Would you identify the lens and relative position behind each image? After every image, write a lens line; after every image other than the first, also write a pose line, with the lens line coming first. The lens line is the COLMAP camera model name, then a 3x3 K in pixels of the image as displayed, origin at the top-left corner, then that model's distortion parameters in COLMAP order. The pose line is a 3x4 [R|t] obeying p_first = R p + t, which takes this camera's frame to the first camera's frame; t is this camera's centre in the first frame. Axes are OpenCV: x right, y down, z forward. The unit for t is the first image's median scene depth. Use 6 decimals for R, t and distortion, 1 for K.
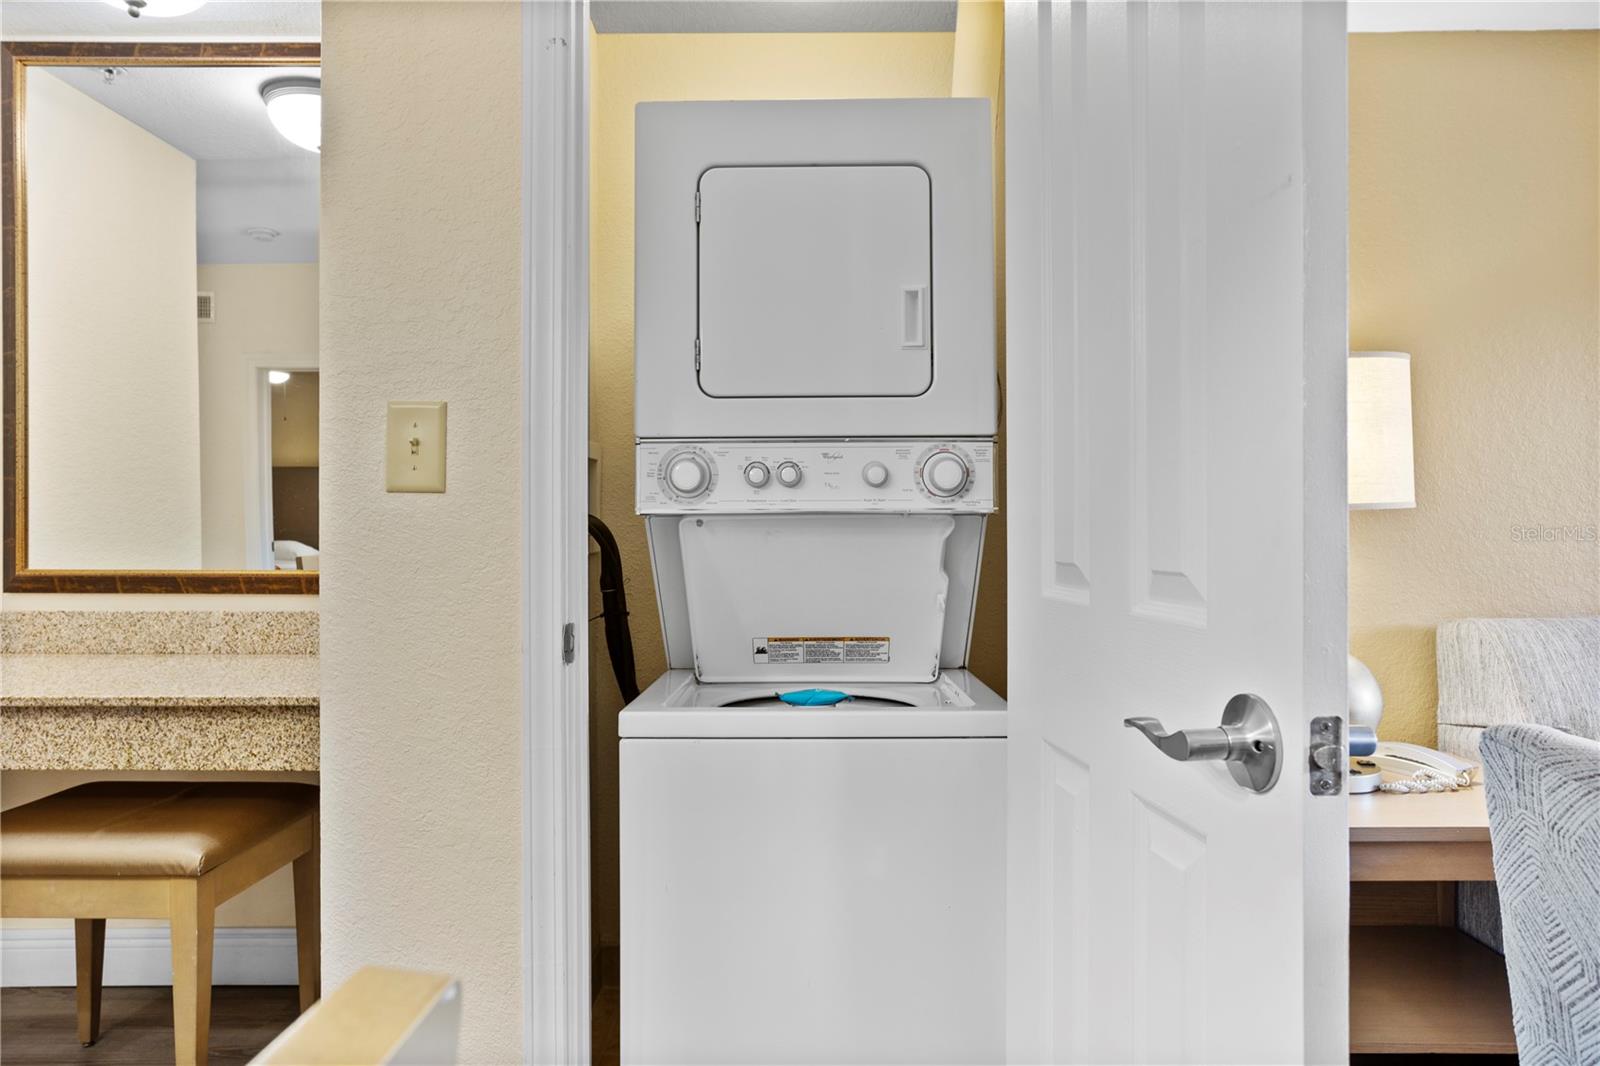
lens RADIAL K [[960.5, 0, 793.4], [0, 960.5, 531.4], [0, 0, 1]] dist [-0.021574, 0.026835]
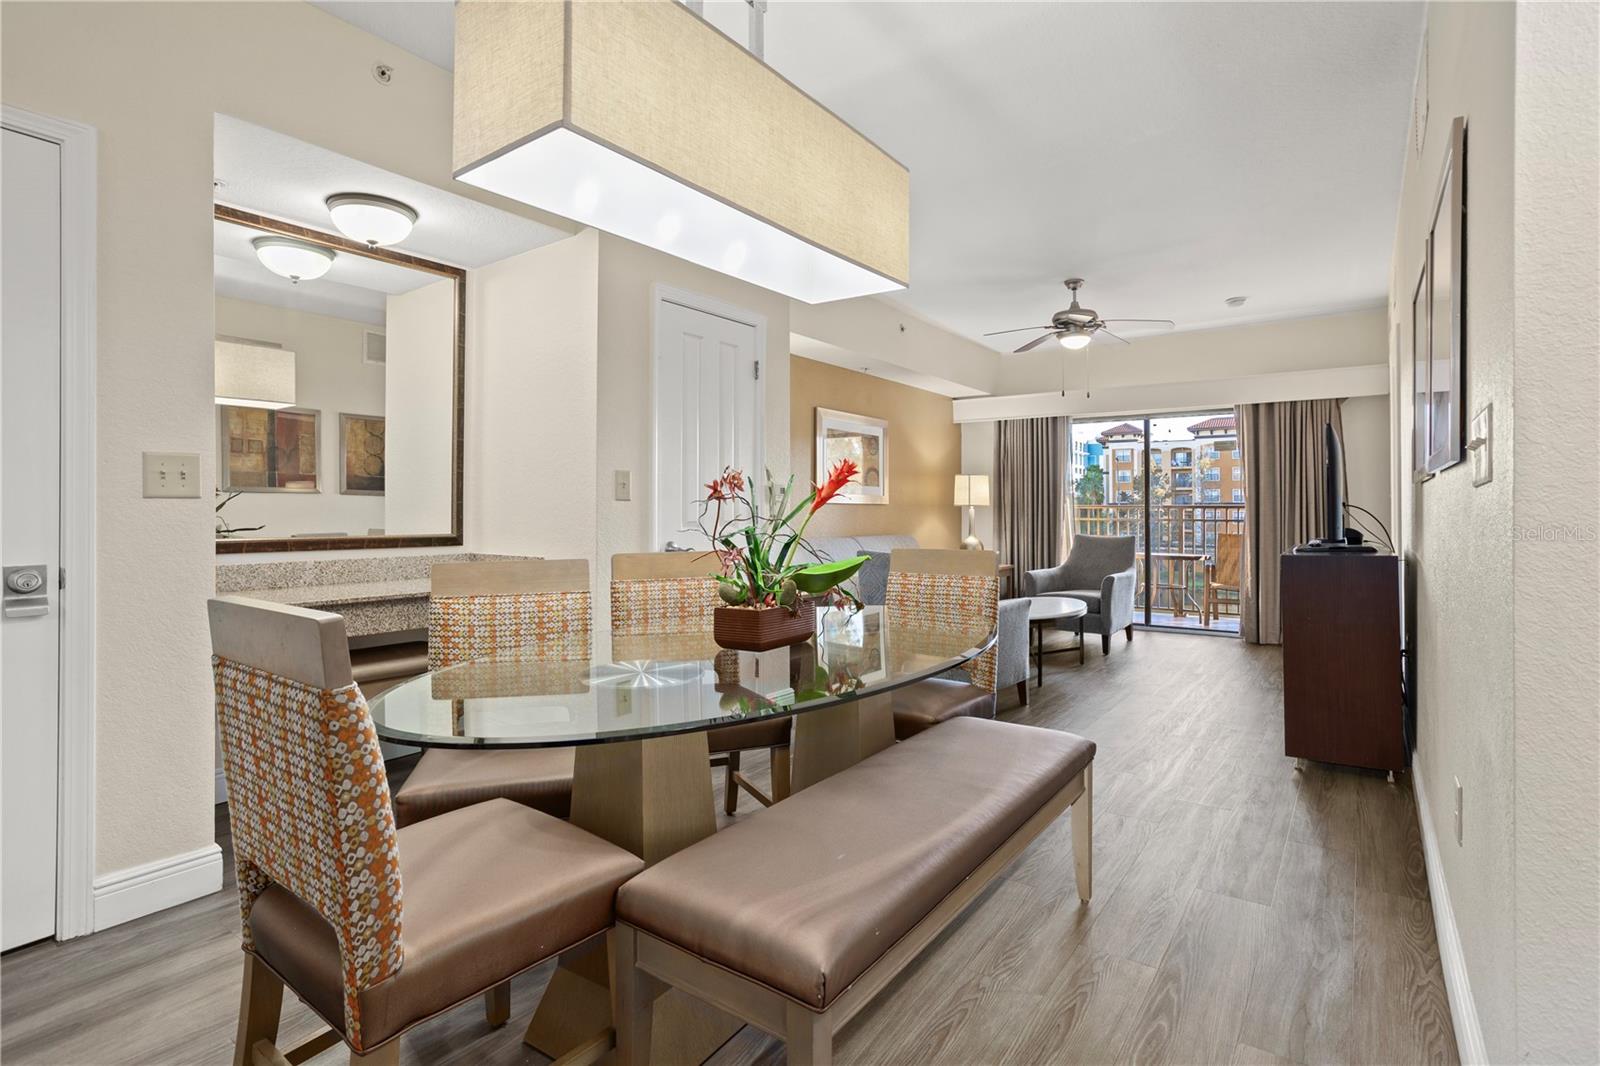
lens RADIAL K [[786.2, 0, 799.8], [0, 786.2, 499.5], [0, 0, 1]] dist [-0.061295, 0.038330]
pose [[0.577747, 0.011637, 0.816133, -1.570013], [0.004104, 0.999844, -0.017162, 0.001569], [-0.816206, 0.013265, 0.577609, -0.649173]]
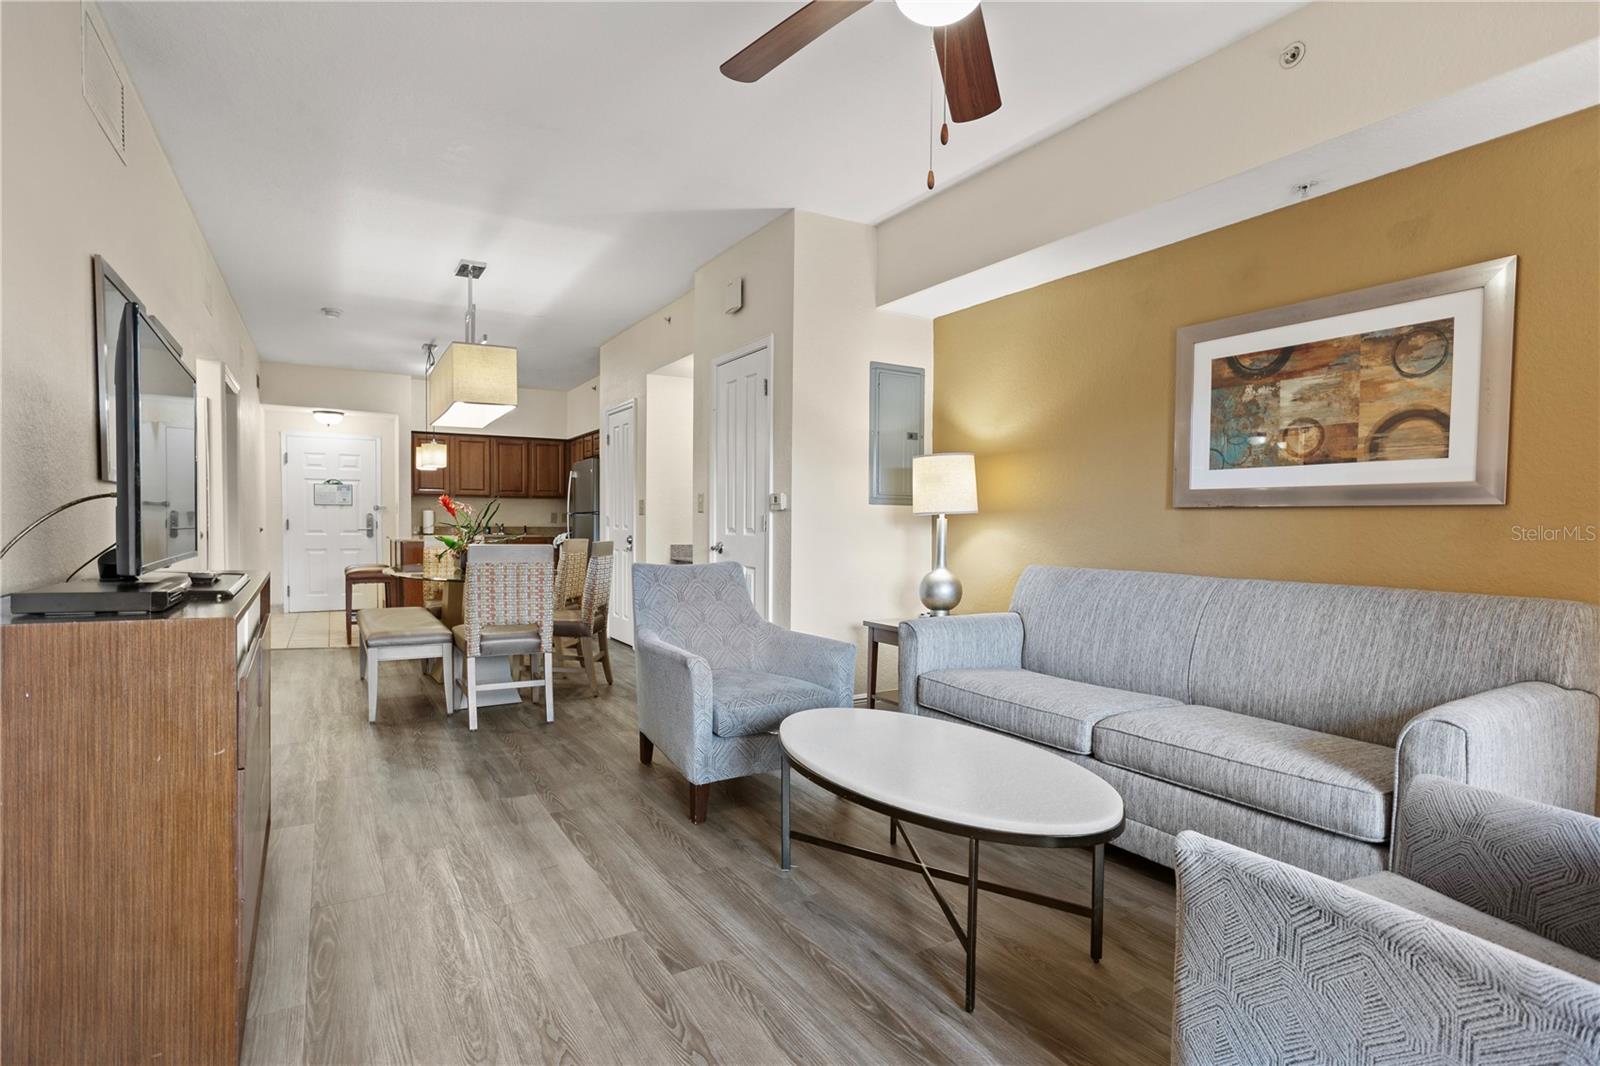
lens RADIAL K [[792.5, 0, 801.4], [0, 792.5, 552.1], [0, 0, 1]] dist [-0.056582, 0.039423]
pose [[0.530880, 0.035862, -0.846688, 2.325871], [-0.010969, 0.999311, 0.035449, 0.006467], [0.847376, -0.009532, 0.530907, -0.456813]]
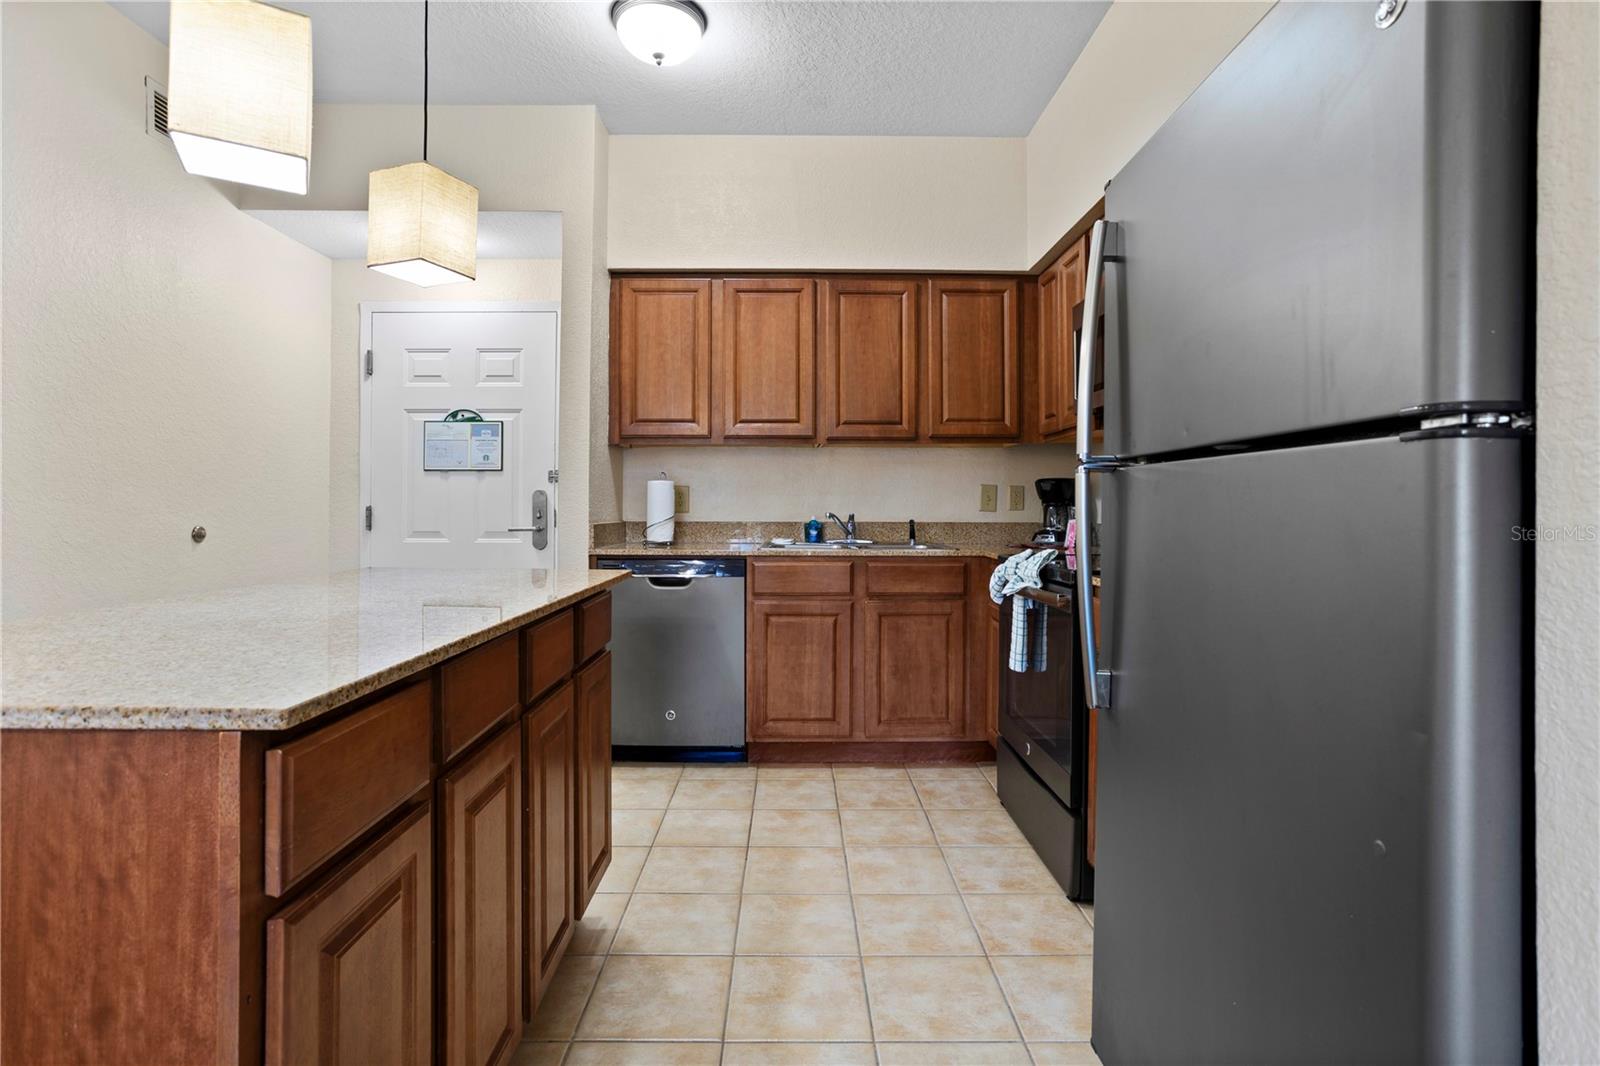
lens RADIAL K [[786.2, 0, 799.8], [0, 786.2, 499.5], [0, 0, 1]] dist [-0.061295, 0.038330]
pose [[0.026267, -0.006675, -0.999633, -1.452677], [-0.005141, 0.999964, -0.006812, 0.000882], [0.999642, 0.005319, 0.026231, 0.514918]]
